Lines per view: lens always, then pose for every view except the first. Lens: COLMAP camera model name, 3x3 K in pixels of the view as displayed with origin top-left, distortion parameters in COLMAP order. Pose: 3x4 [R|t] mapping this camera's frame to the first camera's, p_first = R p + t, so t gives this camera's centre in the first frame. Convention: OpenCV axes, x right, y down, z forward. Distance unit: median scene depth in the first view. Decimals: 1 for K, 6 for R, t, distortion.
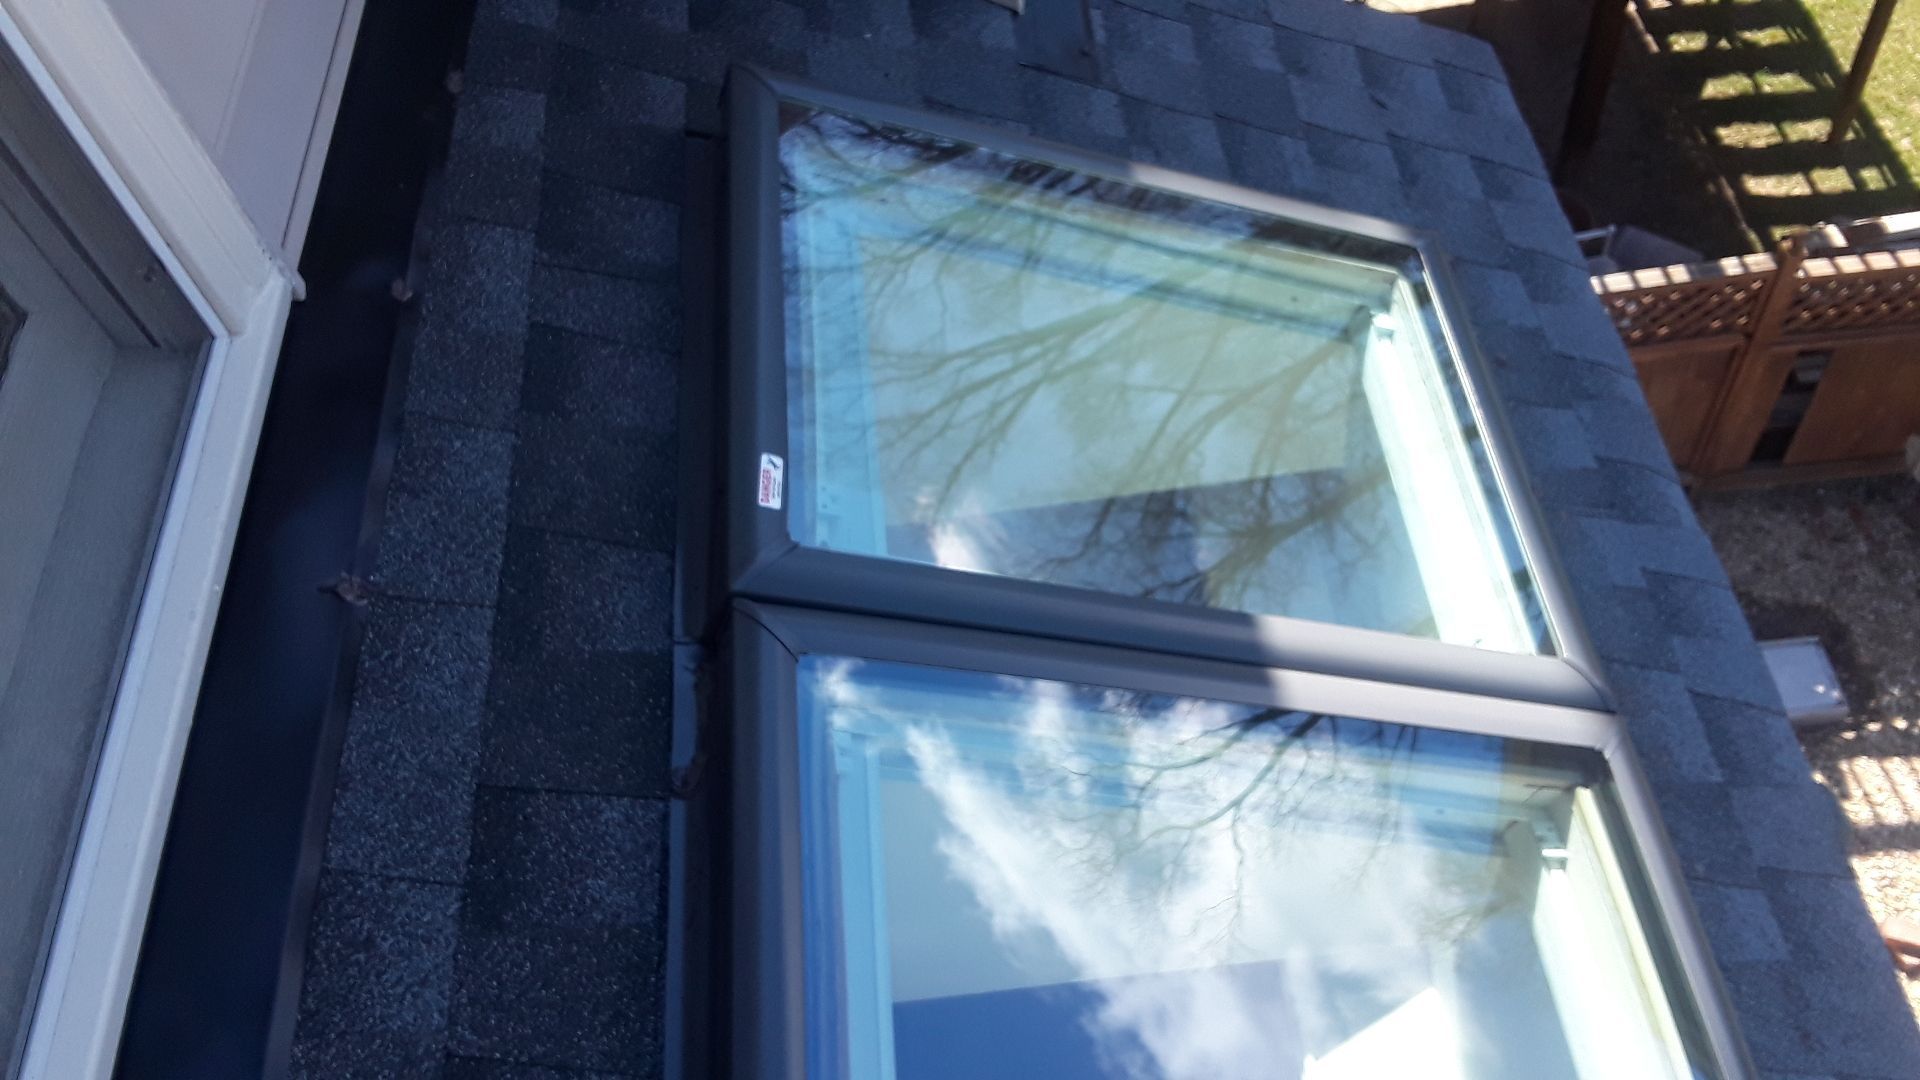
lens RADIAL K [[1560.6, 0, 960.0], [0, 1560.6, 540.0], [0, 0, 1]] dist [0.099925, -0.193035]
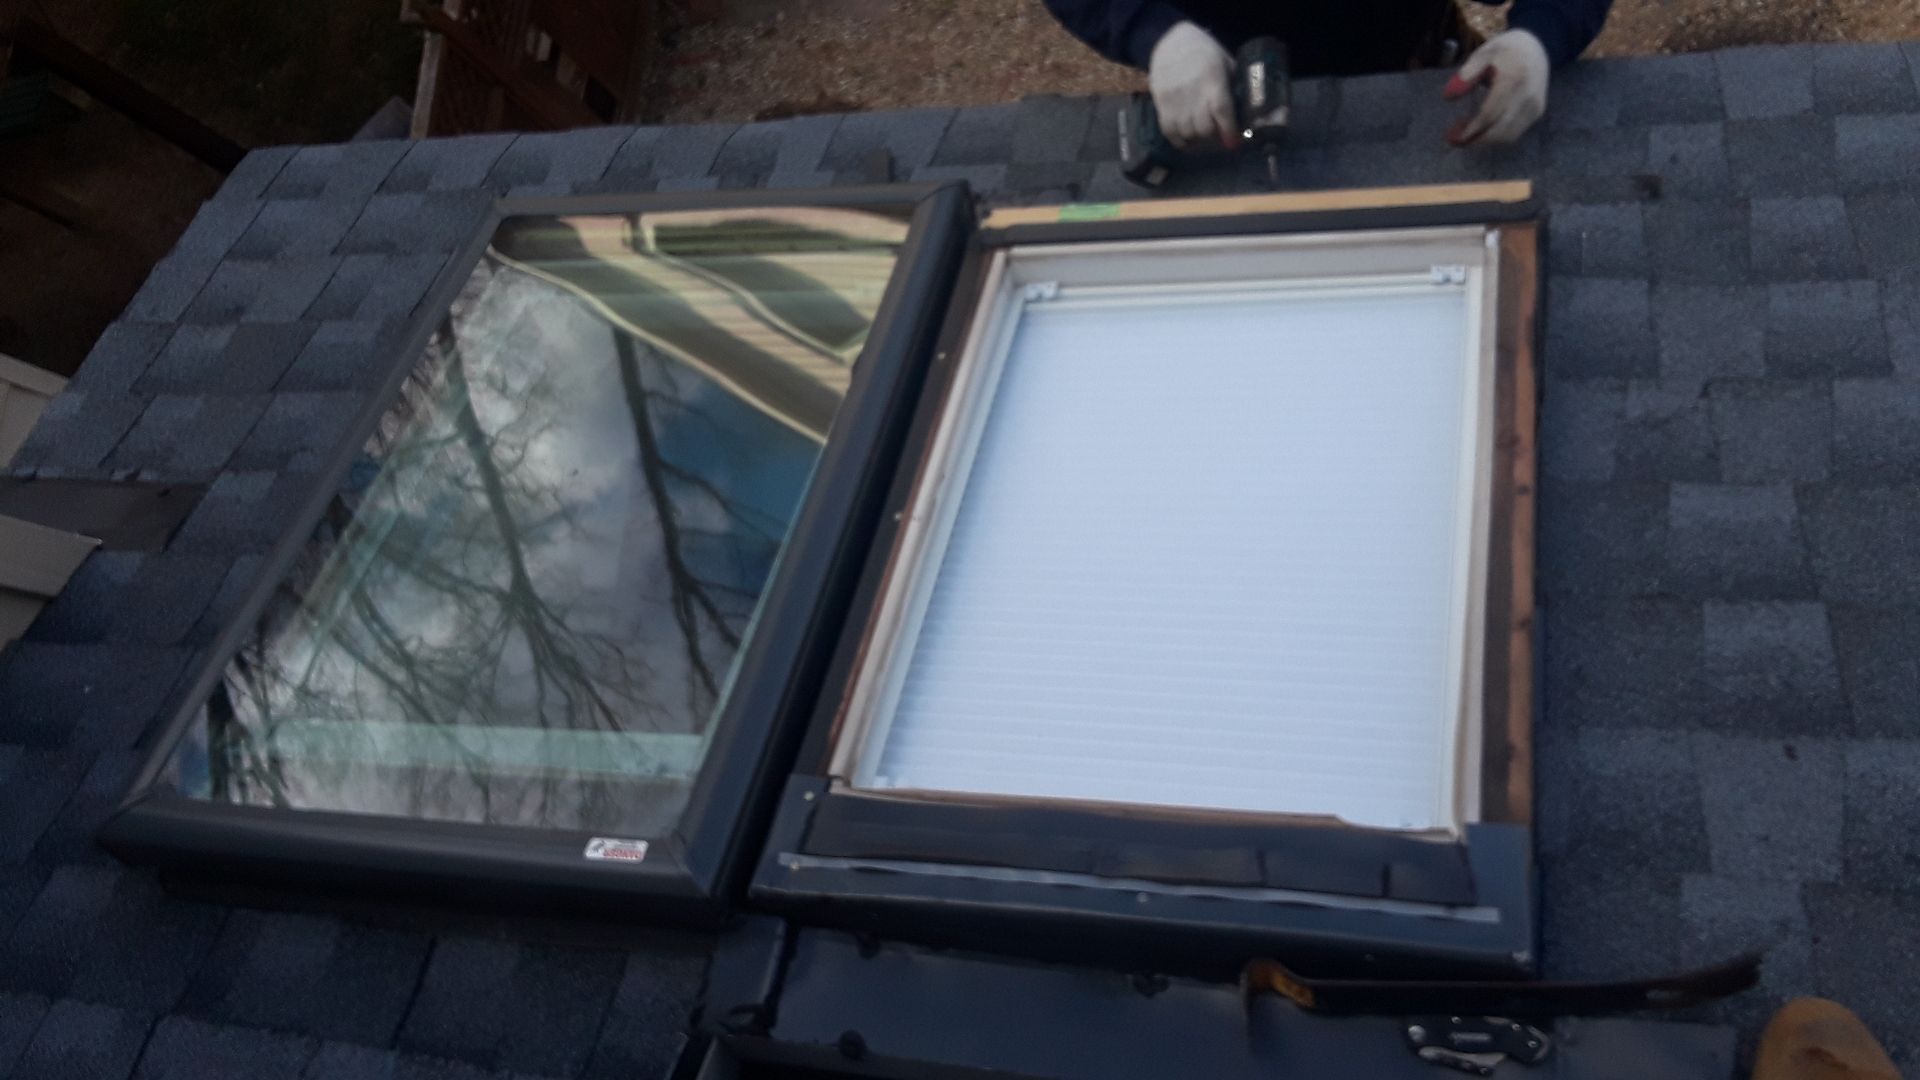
lens RADIAL K [[1560.6, 0, 960.0], [0, 1560.6, 540.0], [0, 0, 1]] dist [0.099925, -0.193035]
pose [[0.196815, -0.934684, 0.296022, -0.157807], [0.924782, 0.277260, 0.260587, -0.112735], [-0.325642, 0.222468, 0.918948, -0.060613]]
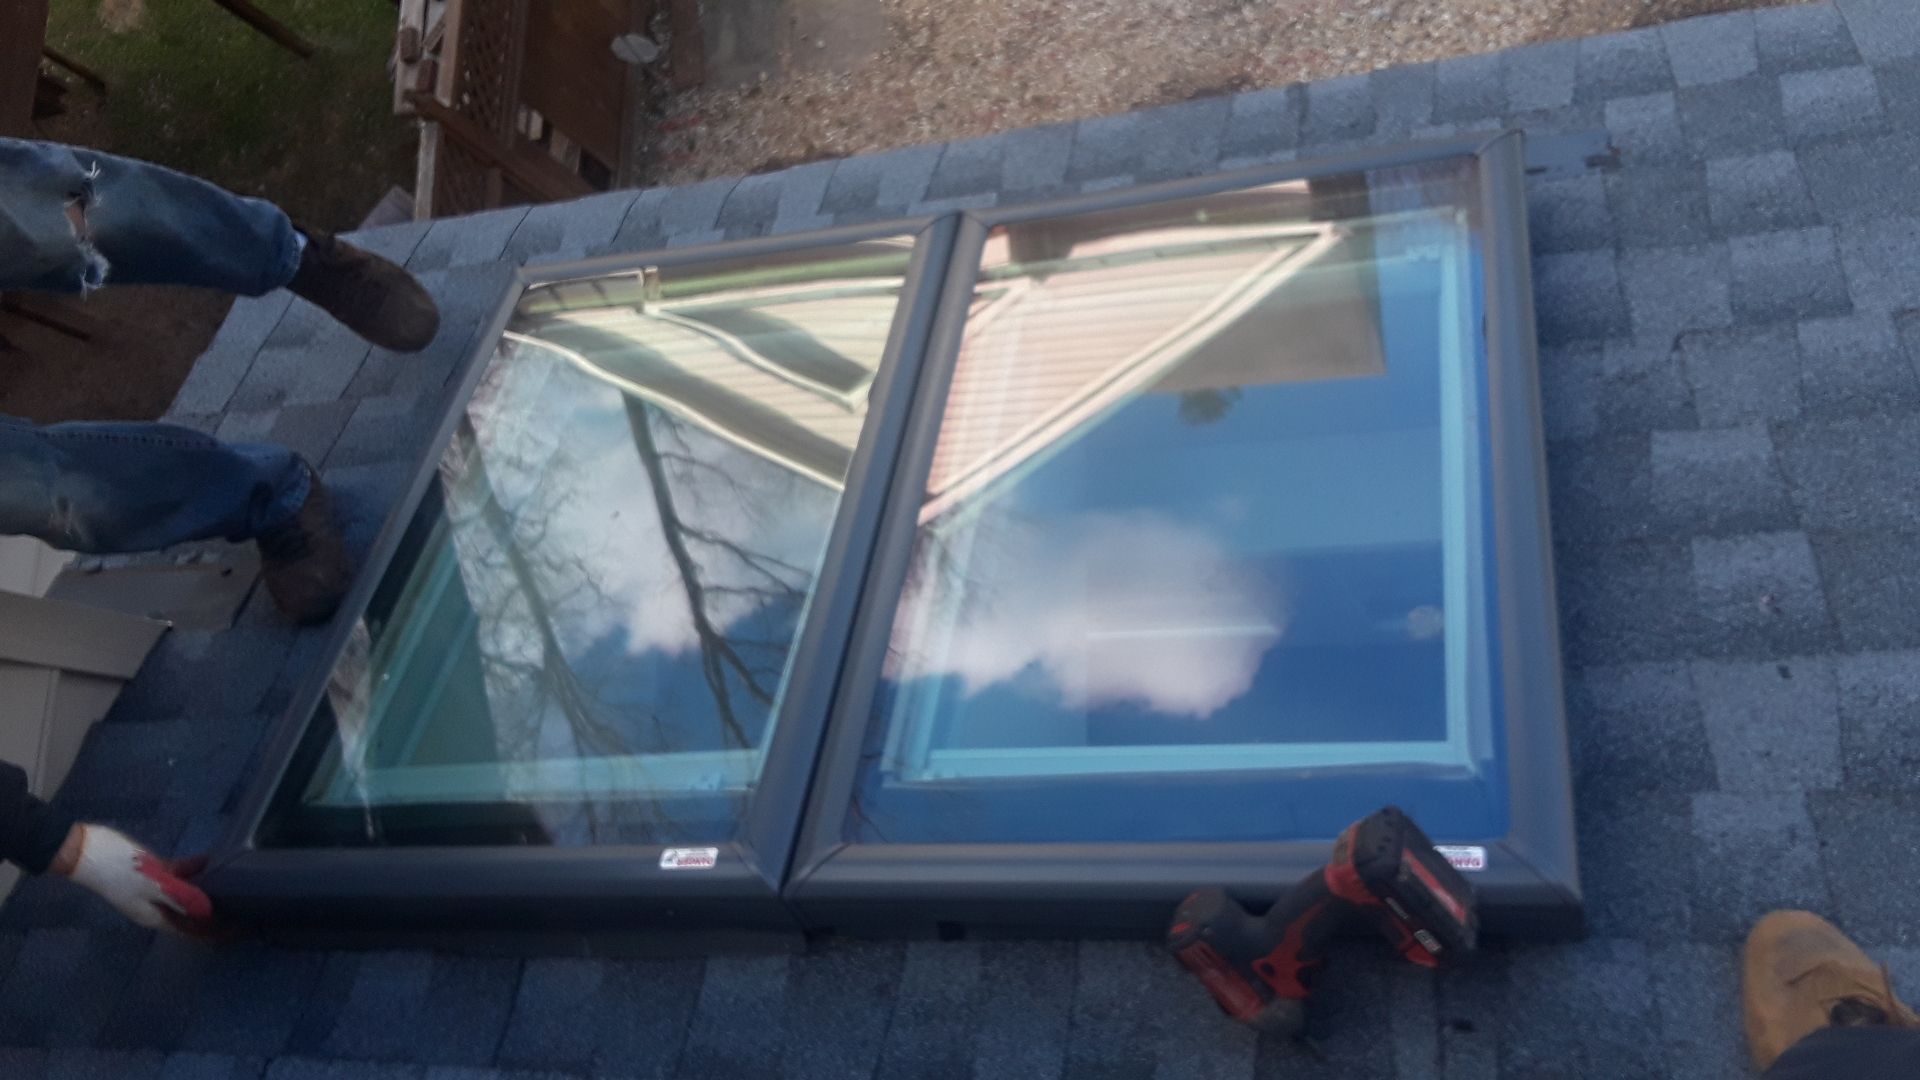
lens RADIAL K [[1555.0, 0, 971.5], [0, 1555.0, 544.8], [0, 0, 1]] dist [0.109828, -0.218111]
pose [[0.116240, -0.942060, 0.314659, -0.188220], [0.947362, 0.200316, 0.249757, -0.122186], [-0.298318, 0.269064, 0.915757, -0.097310]]
